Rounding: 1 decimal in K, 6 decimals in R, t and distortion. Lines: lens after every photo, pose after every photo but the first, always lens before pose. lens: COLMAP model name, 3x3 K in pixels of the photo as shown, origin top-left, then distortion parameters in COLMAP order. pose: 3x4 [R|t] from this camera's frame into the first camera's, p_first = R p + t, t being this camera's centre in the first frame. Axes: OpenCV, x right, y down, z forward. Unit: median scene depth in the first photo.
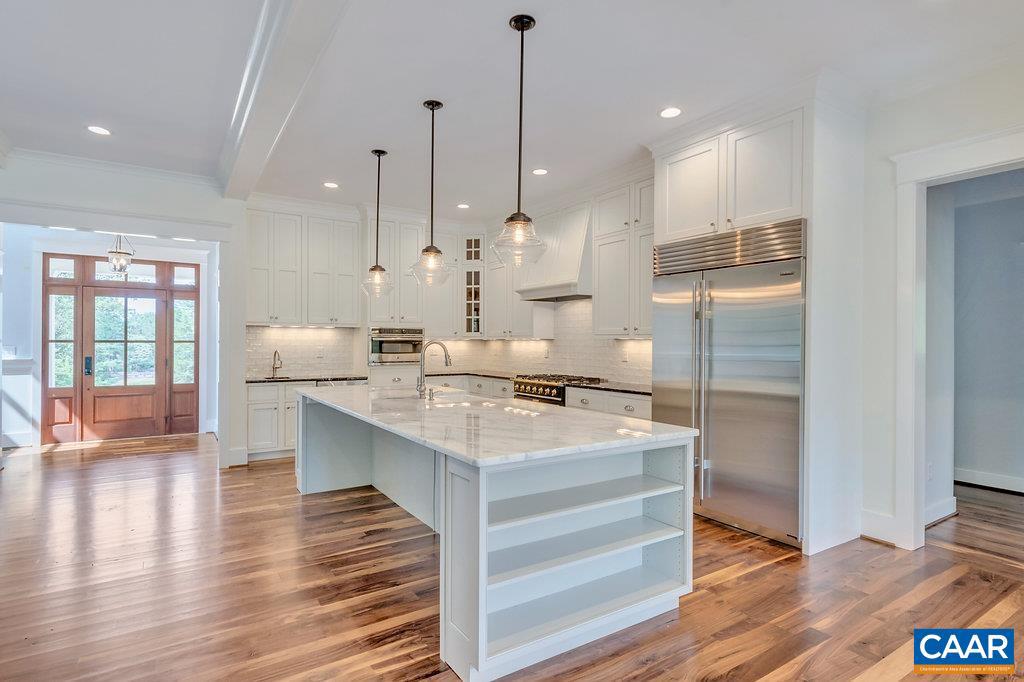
lens RADIAL K [[529.4, 0, 510.6], [0, 529.4, 343.0], [0, 0, 1]] dist [-0.003398, -0.000211]
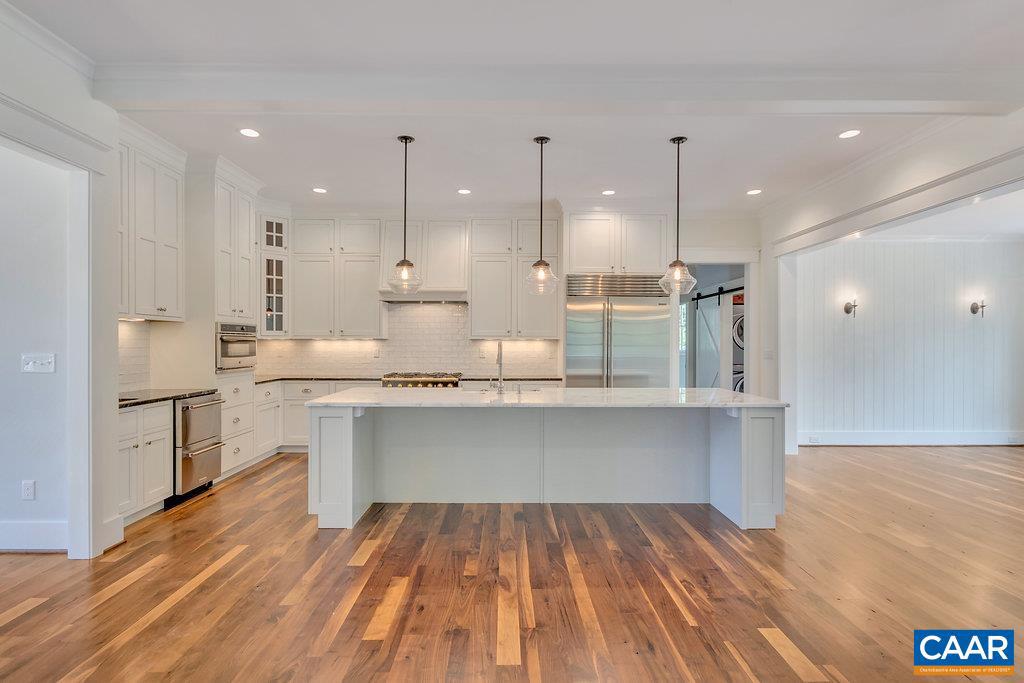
lens RADIAL K [[529.4, 0, 510.2], [0, 529.4, 341.4], [0, 0, 1]] dist [-0.003398, -0.000211]
pose [[0.529793, -0.000947, 0.848127, -0.842580], [0.001950, 0.999998, -0.000101, -0.002811], [-0.848125, 0.001708, 0.529794, 0.313224]]
